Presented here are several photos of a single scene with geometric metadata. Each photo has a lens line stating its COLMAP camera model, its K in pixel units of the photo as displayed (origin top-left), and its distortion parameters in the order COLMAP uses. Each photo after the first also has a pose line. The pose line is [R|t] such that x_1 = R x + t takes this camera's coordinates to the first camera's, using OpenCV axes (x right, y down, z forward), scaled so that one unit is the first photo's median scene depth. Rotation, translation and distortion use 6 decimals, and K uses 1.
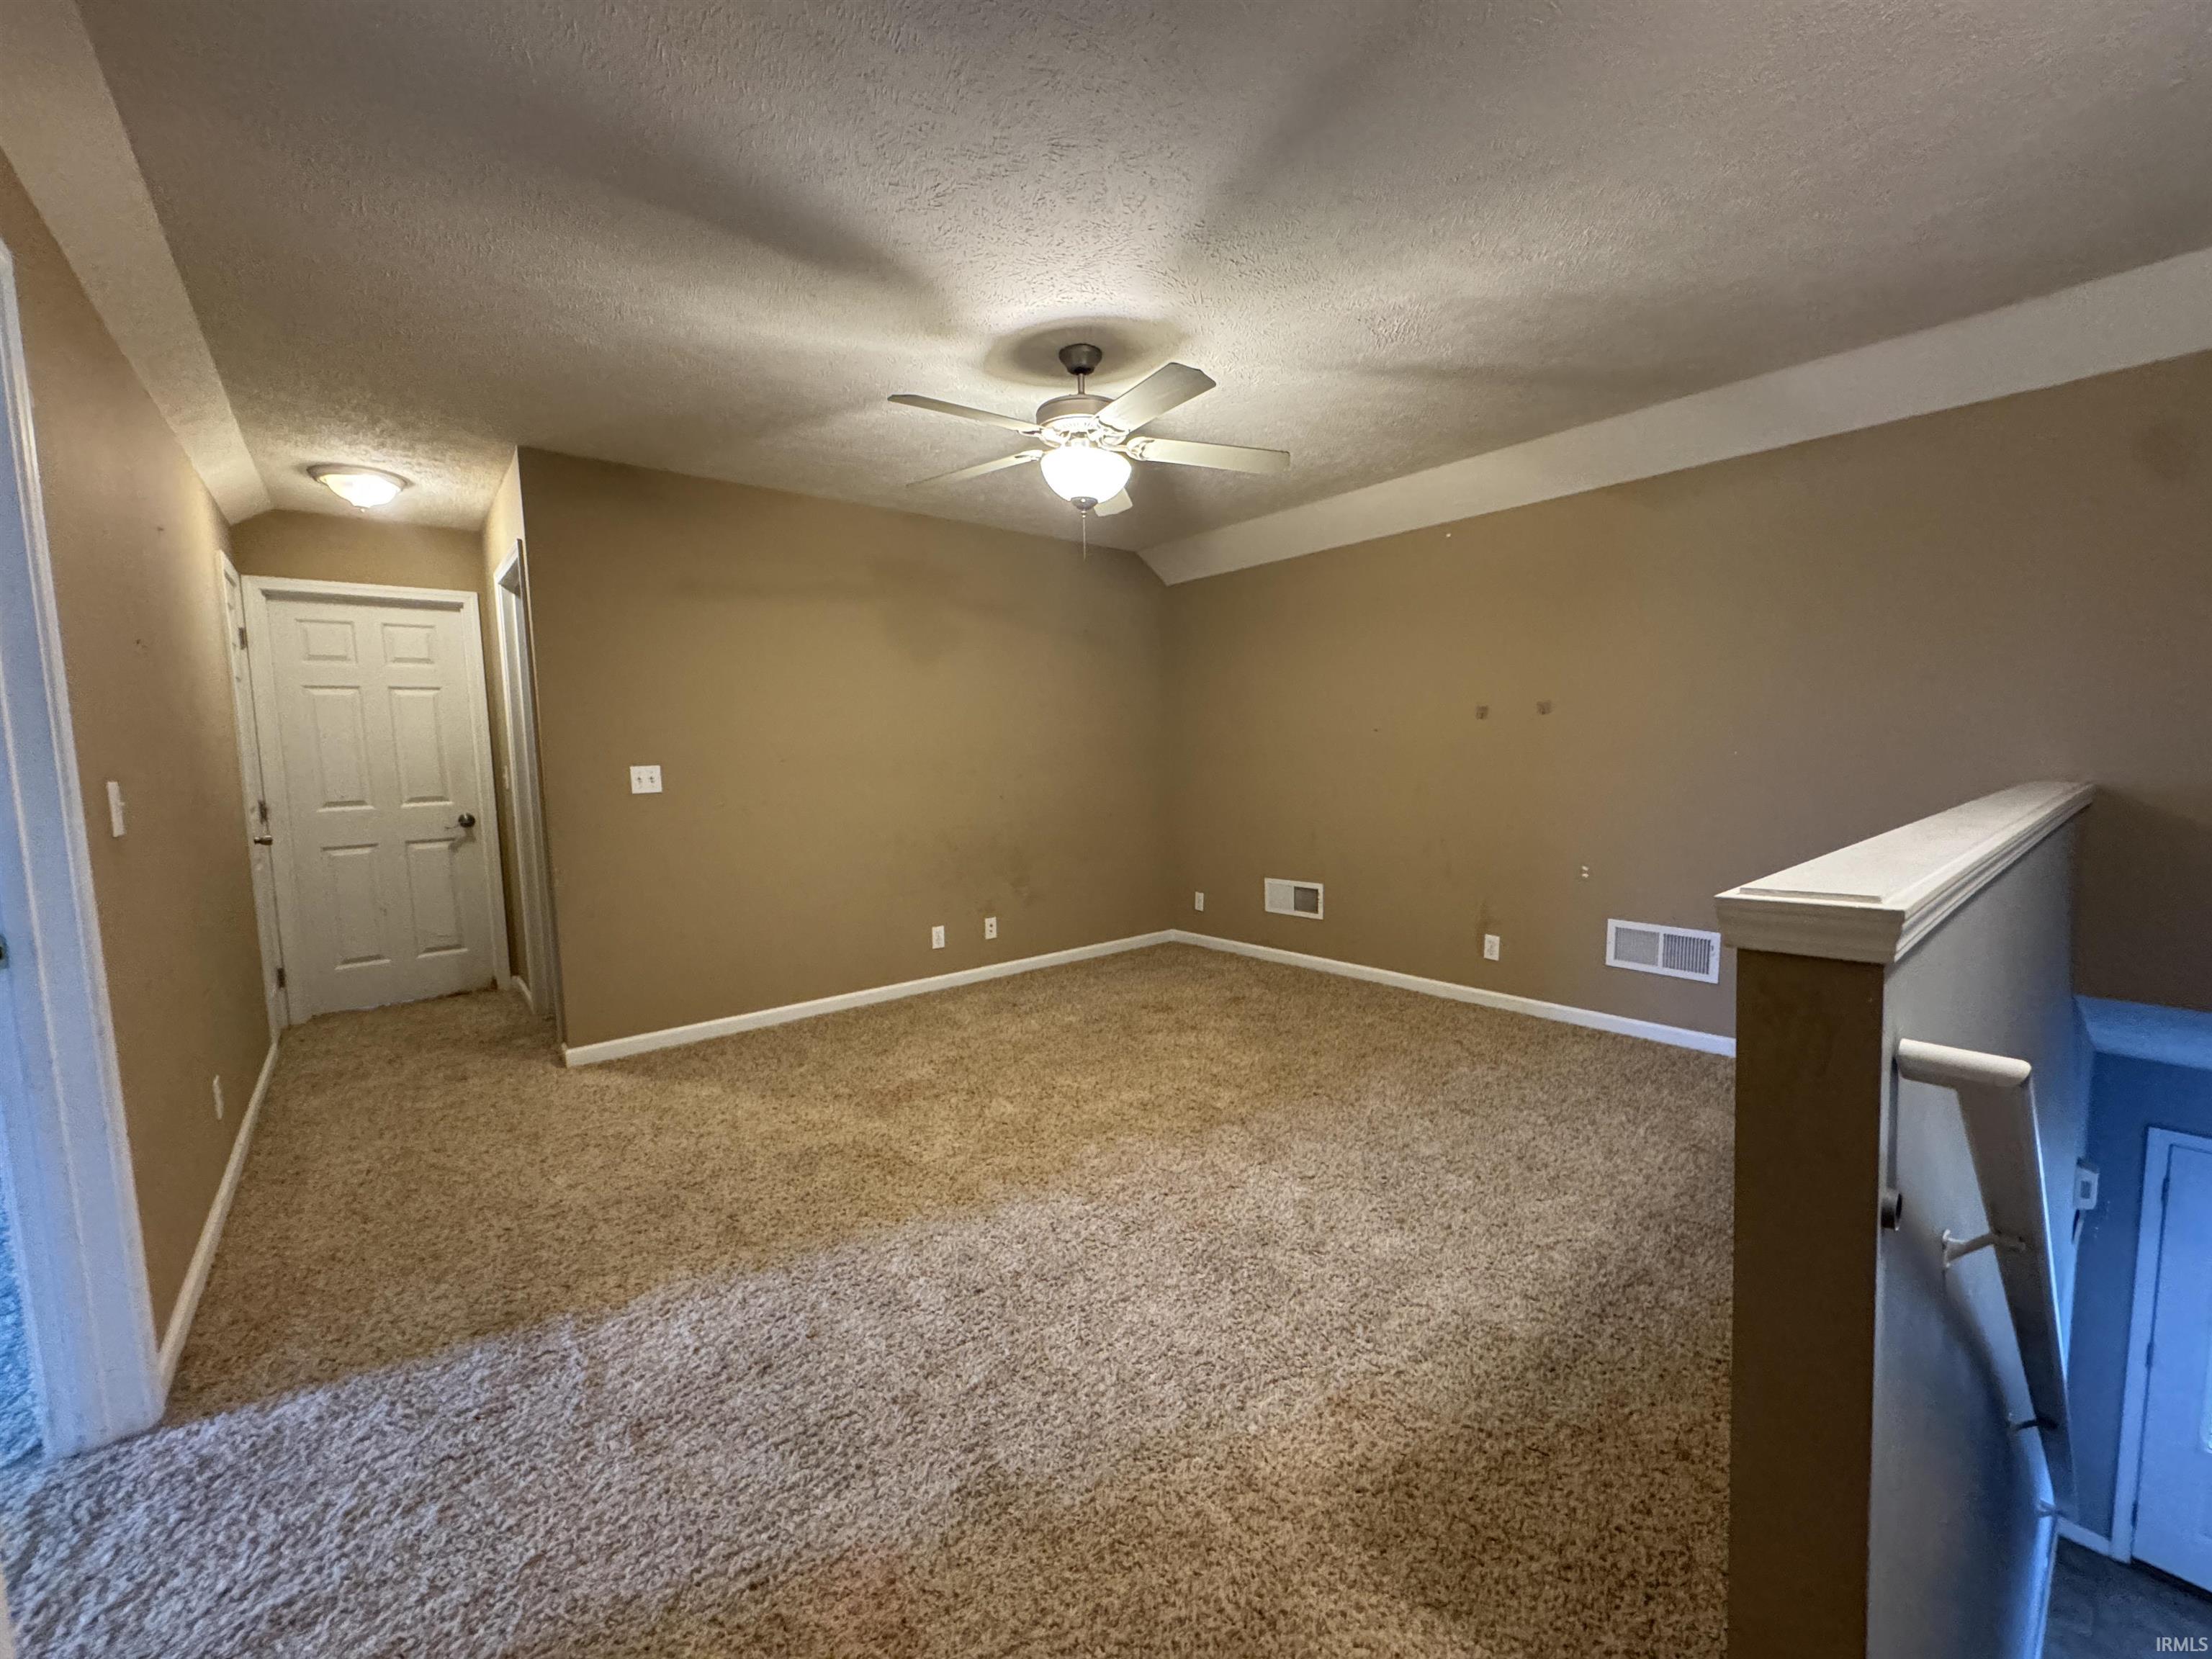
lens RADIAL K [[877.6, 0, 1106.0], [0, 877.6, 829.5], [0, 0, 1]] dist [-0.002664, 0.000210]
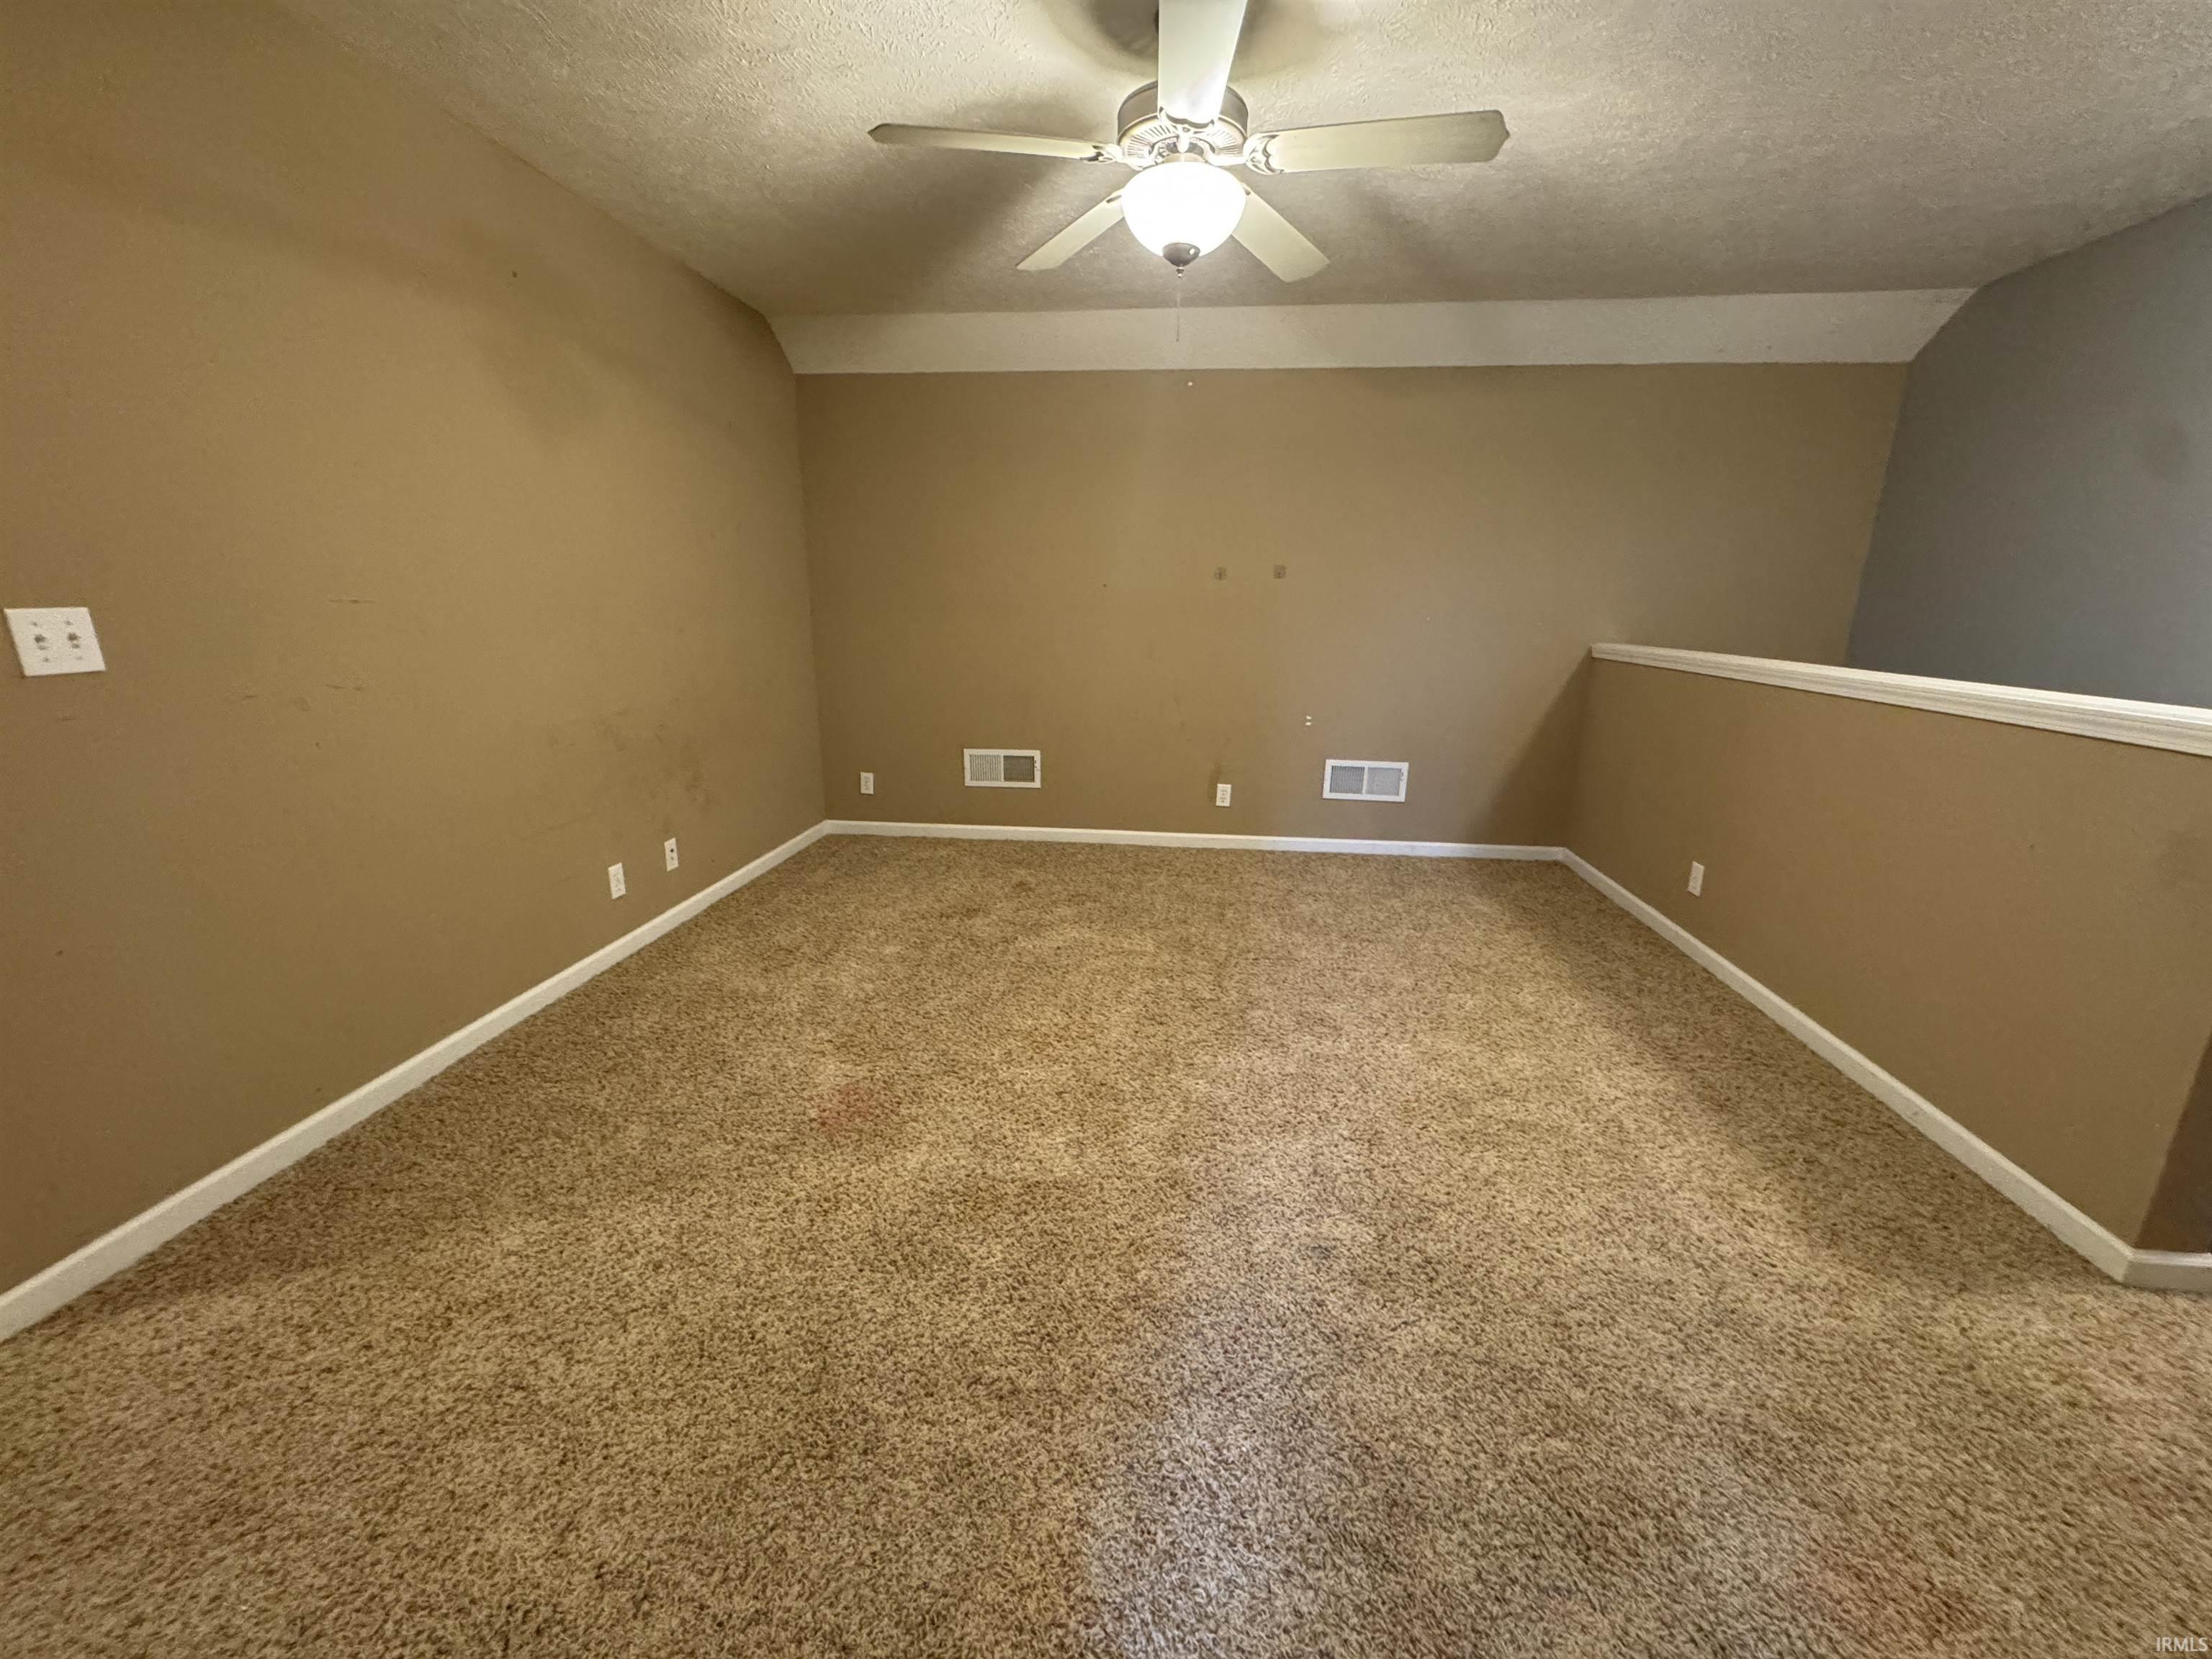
lens RADIAL K [[877.6, 0, 1106.0], [0, 877.6, 829.5], [0, 0, 1]] dist [-0.002664, 0.000210]
pose [[0.720463, -0.146826, 0.677772, -0.464102], [0.032258, 0.983368, 0.178738, -0.027128], [-0.692743, -0.106911, 0.713216, 0.350234]]
